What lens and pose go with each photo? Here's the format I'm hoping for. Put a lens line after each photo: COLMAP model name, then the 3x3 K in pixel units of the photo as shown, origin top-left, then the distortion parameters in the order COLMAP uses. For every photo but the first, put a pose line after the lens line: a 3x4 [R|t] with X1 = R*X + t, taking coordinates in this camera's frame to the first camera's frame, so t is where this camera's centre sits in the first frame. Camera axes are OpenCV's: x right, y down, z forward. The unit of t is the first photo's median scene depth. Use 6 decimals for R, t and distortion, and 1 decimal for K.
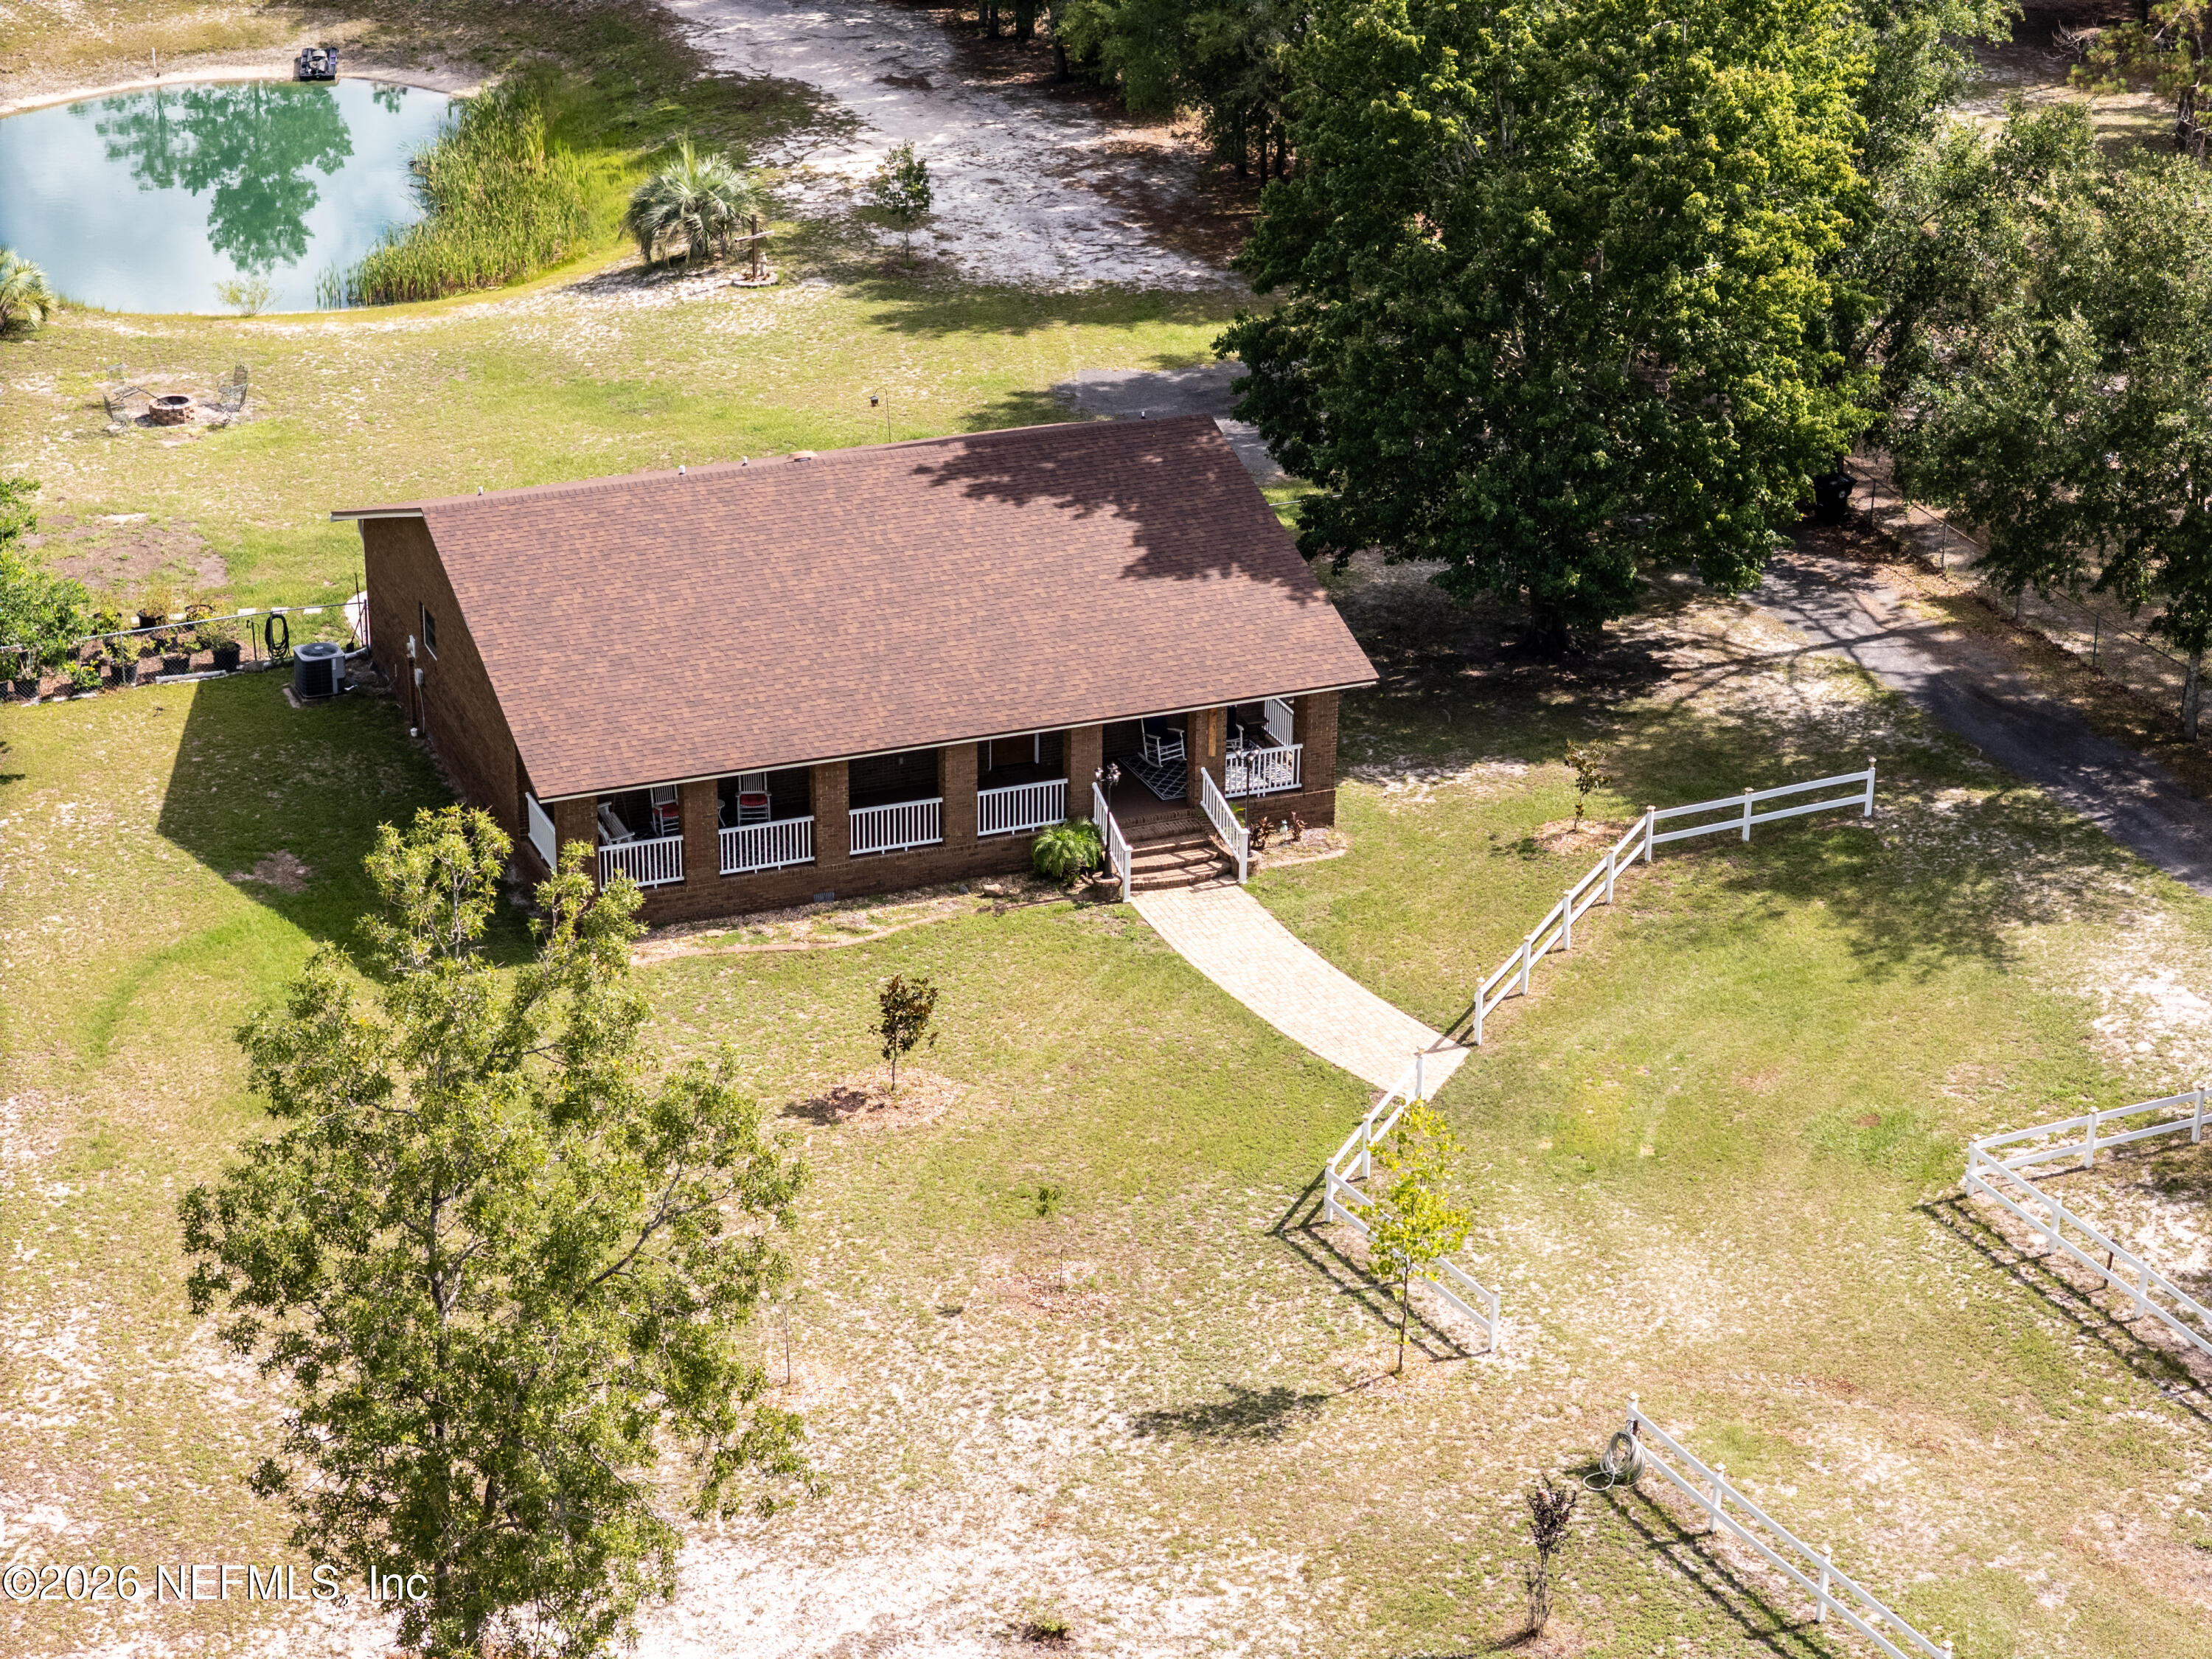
lens RADIAL K [[4357.3, 0, 1106.0], [0, 4357.3, 829.5], [0, 0, 1]] dist [-0.130727, -0.153833]
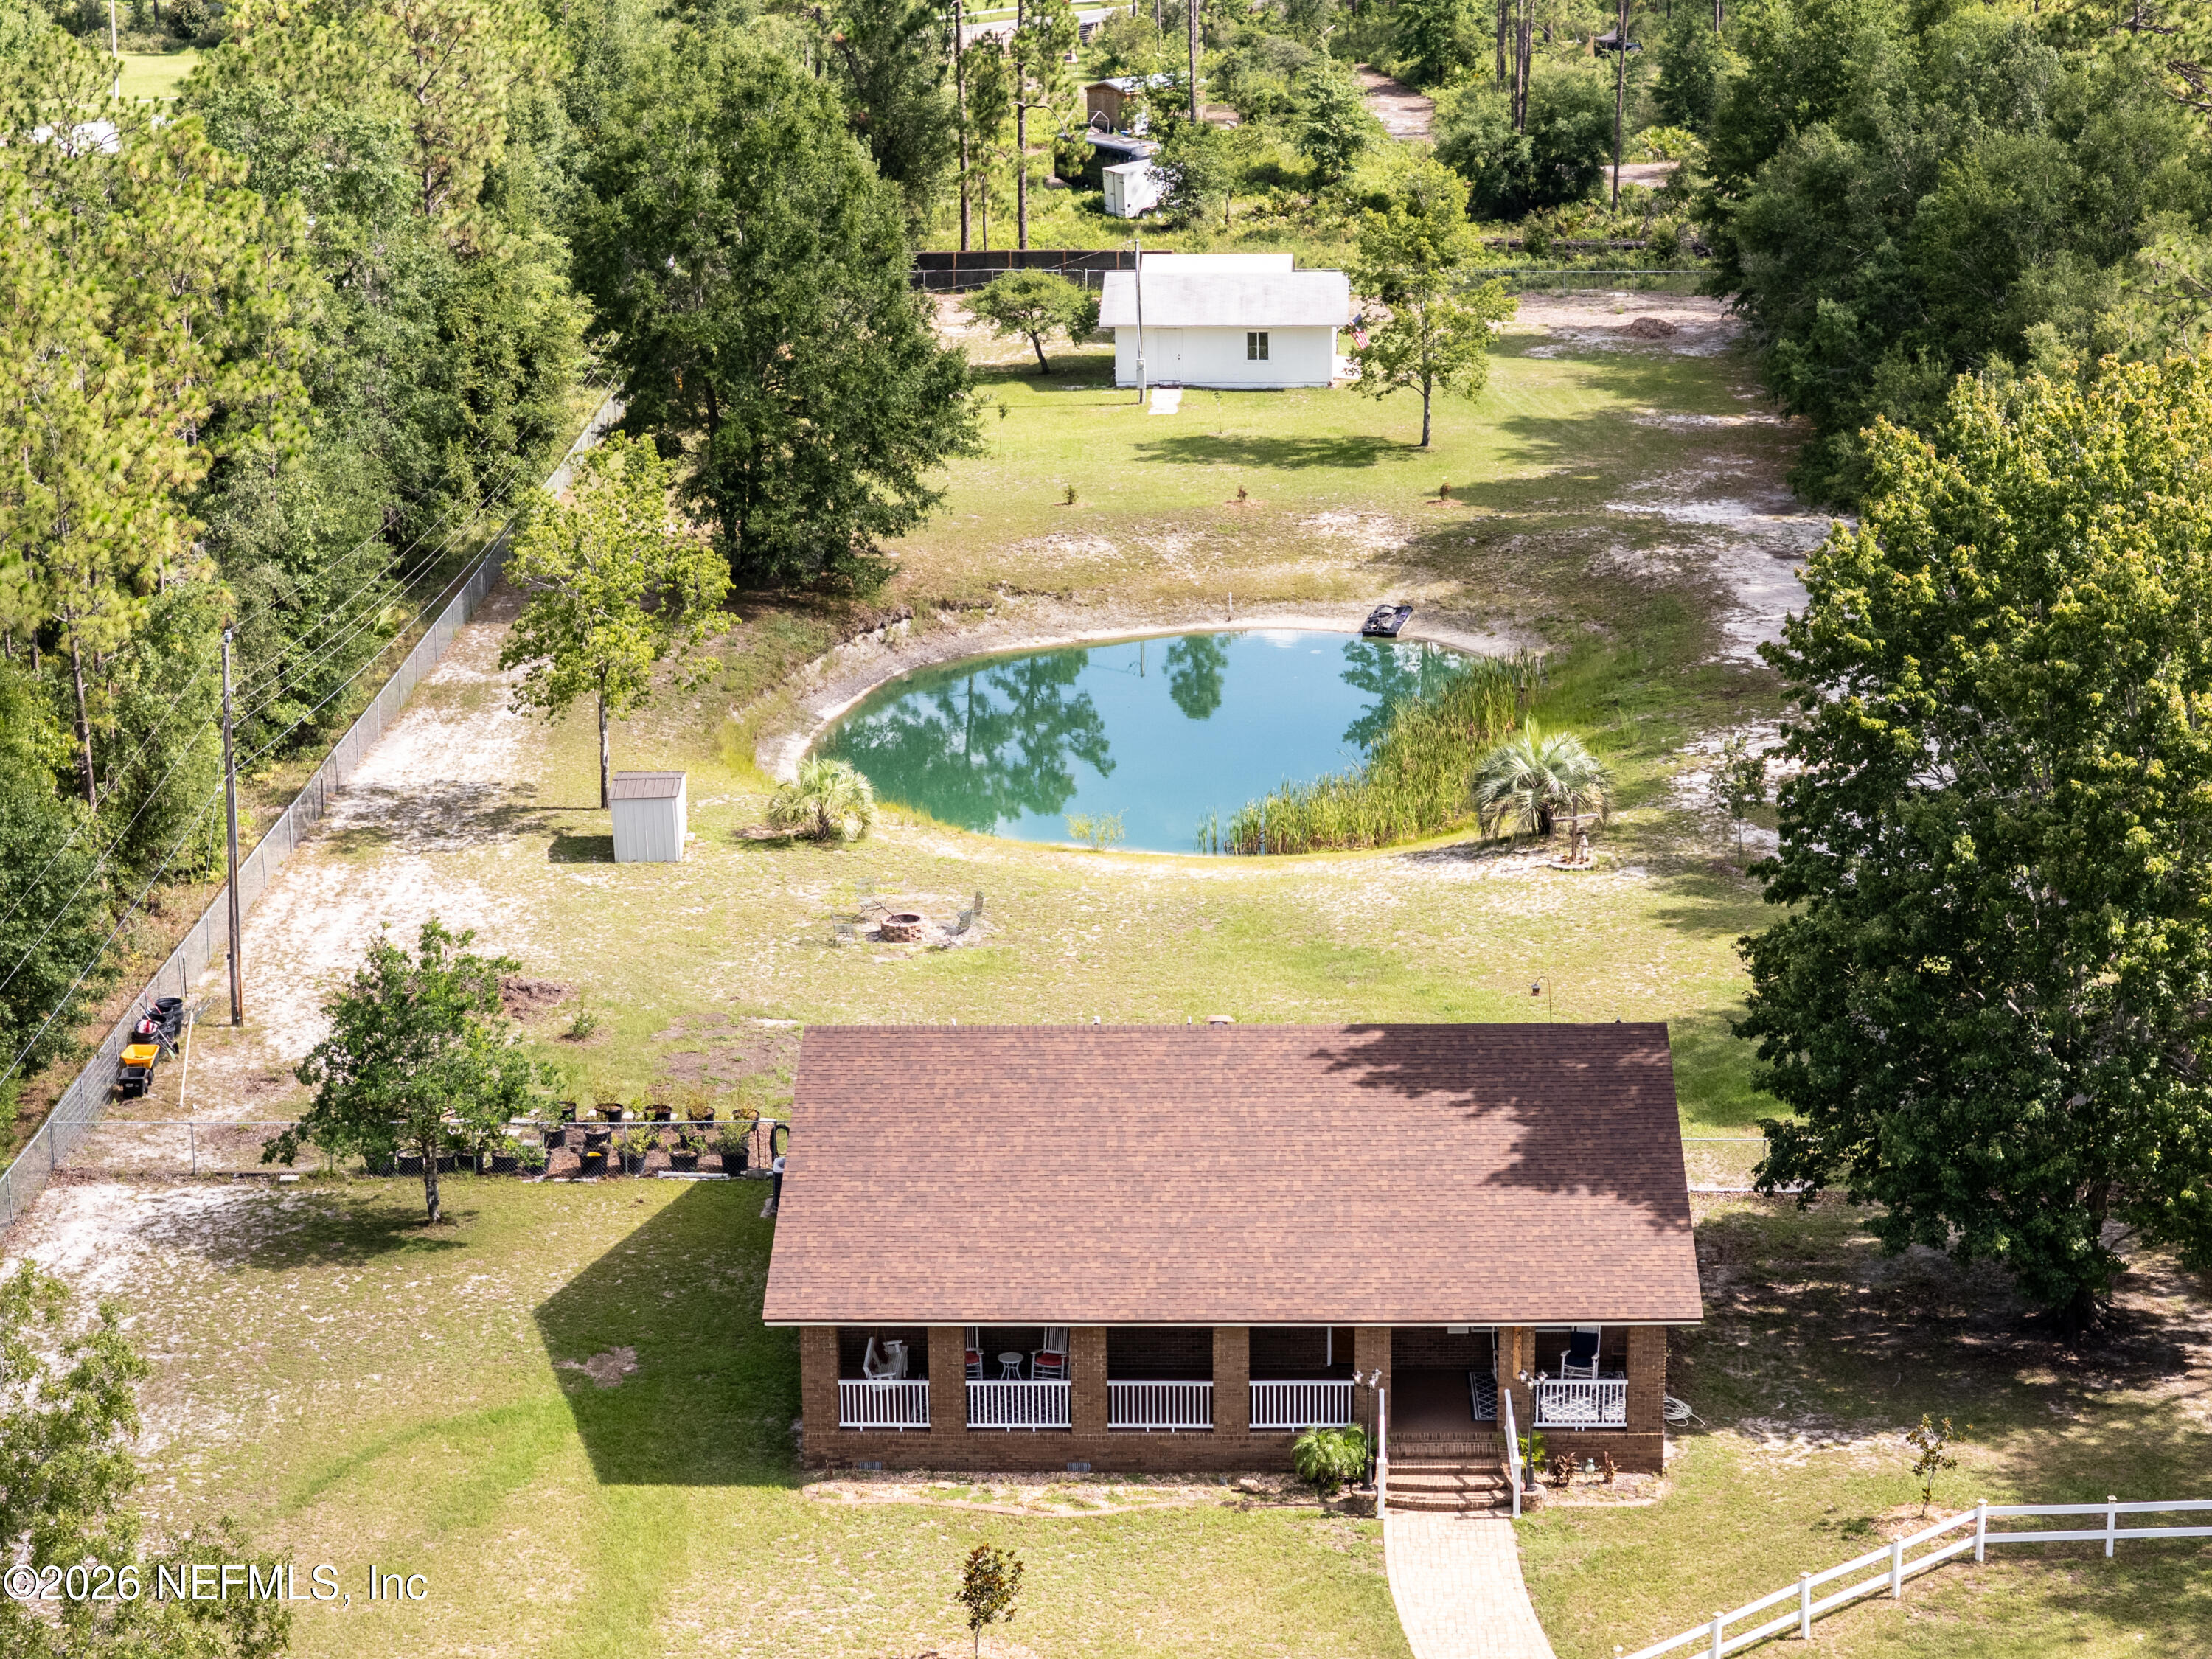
lens RADIAL K [[4493.0, 0, 1106.0], [0, 4493.0, 829.5], [0, 0, 1]] dist [-0.218695, 1.328837]
pose [[0.915823, 0.087662, -0.391897, 0.307327], [-0.140679, 0.984078, -0.108627, -0.016083], [0.376135, 0.154615, 0.913573, 0.073070]]
